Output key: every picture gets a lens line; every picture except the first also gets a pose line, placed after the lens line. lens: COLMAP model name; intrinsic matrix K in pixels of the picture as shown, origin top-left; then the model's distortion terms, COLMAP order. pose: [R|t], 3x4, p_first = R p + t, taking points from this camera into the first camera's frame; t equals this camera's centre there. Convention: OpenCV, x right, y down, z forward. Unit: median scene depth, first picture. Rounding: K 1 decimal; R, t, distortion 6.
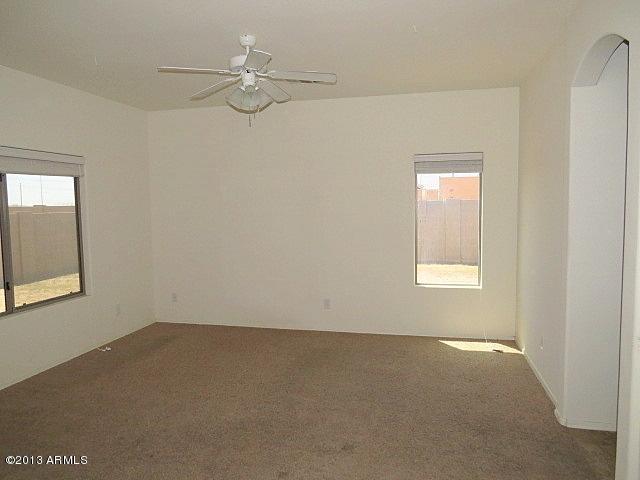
lens RADIAL K [[456.1, 0, 320.0], [0, 456.1, 240.0], [0, 0, 1]] dist [-0.022752, 0.000095]
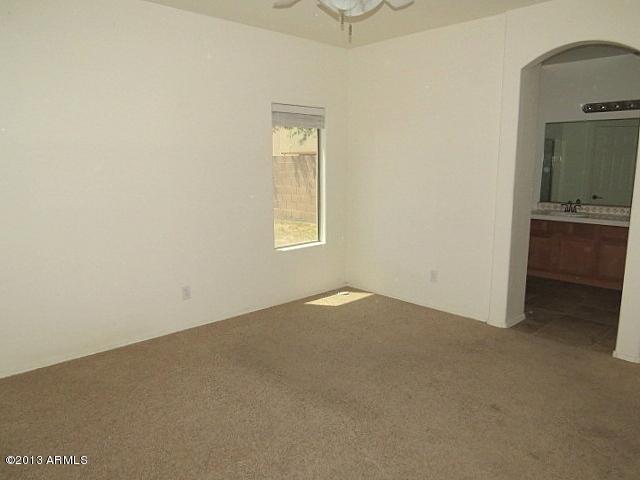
lens RADIAL K [[468.7, 0, 320.0], [0, 468.7, 240.0], [0, 0, 1]] dist [-0.028012, -0.001957]
pose [[0.540868, -0.130073, 0.830989, -0.535812], [0.052419, 0.991262, 0.121042, -0.030528], [-0.839472, -0.021909, 0.542961, 0.442307]]
